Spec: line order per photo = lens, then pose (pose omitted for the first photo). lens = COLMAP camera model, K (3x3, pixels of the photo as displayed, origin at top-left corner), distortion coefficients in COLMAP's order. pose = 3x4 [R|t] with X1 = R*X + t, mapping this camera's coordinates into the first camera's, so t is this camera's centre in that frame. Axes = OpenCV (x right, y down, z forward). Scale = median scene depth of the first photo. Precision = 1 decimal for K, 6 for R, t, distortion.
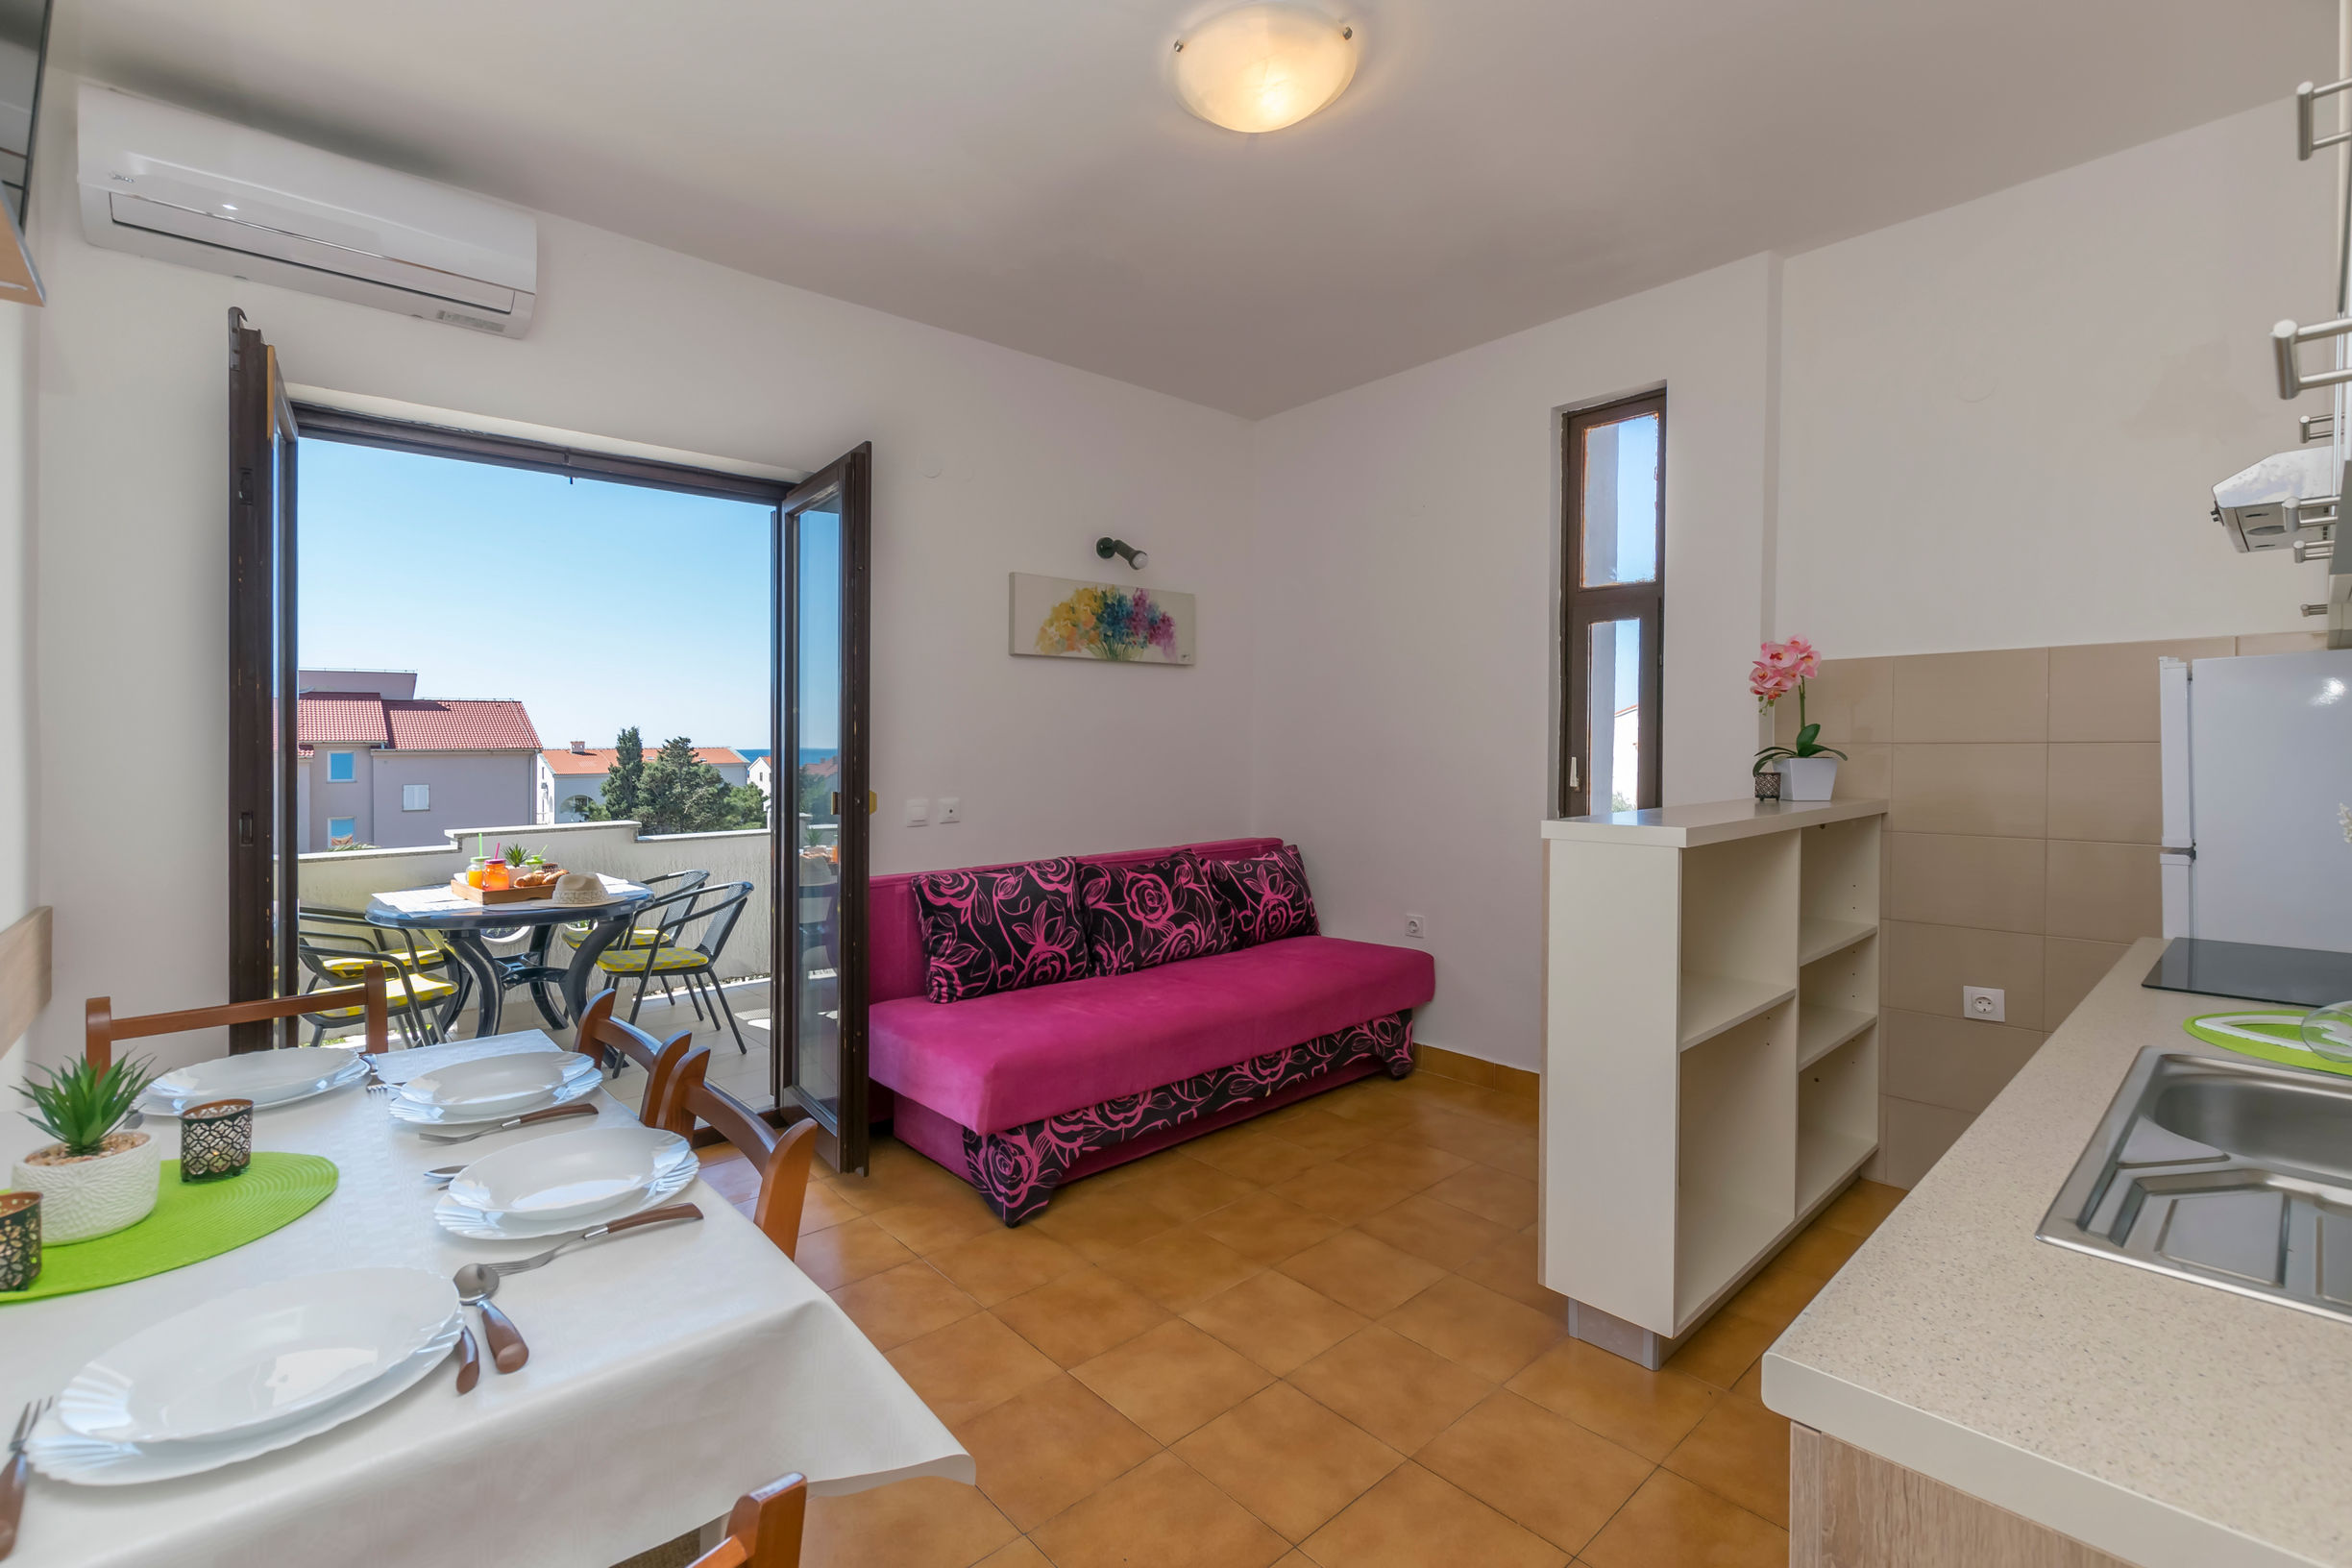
lens RADIAL K [[1037.3, 0, 1205.8], [0, 1037.3, 757.9], [0, 0, 1]] dist [-0.000237, -0.001336]
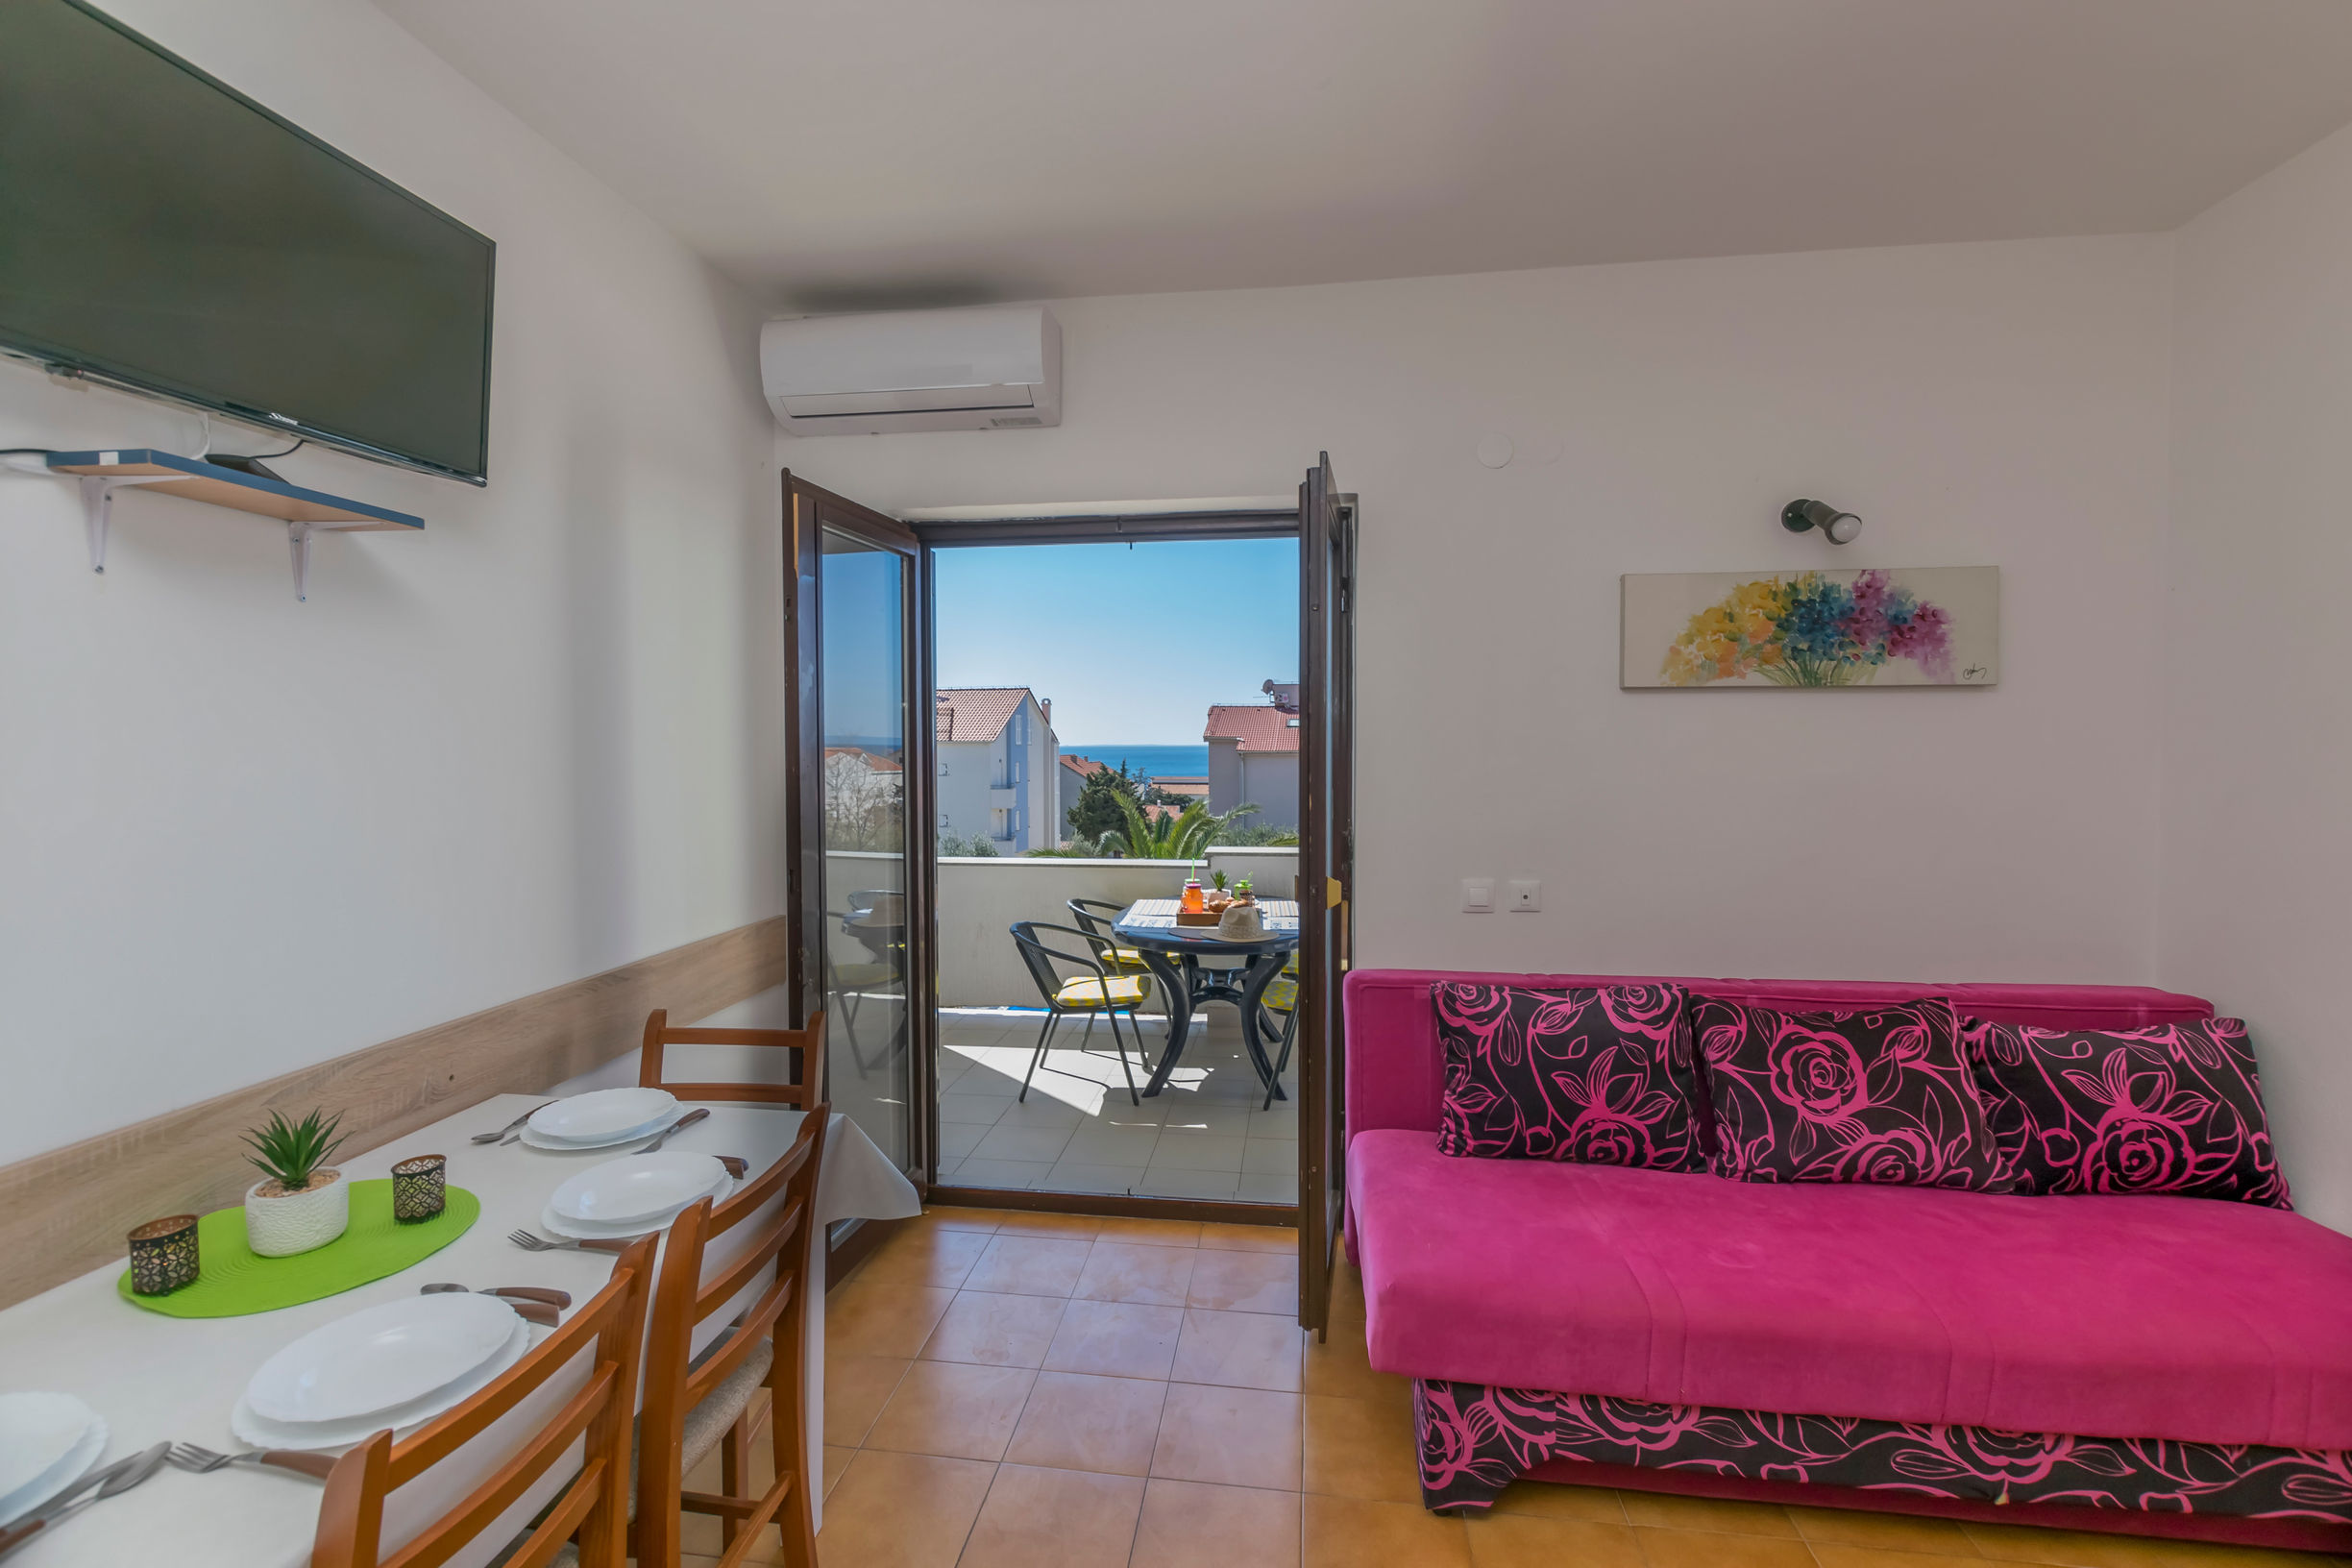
lens RADIAL K [[1037.3, 0, 1205.8], [0, 1037.3, 757.9], [0, 0, 1]] dist [-0.000237, -0.001336]
pose [[0.629982, 0.024533, -0.776223, 0.203712], [-0.015155, 0.999699, 0.019295, -0.064192], [0.776462, -0.000392, 0.630164, 0.336543]]
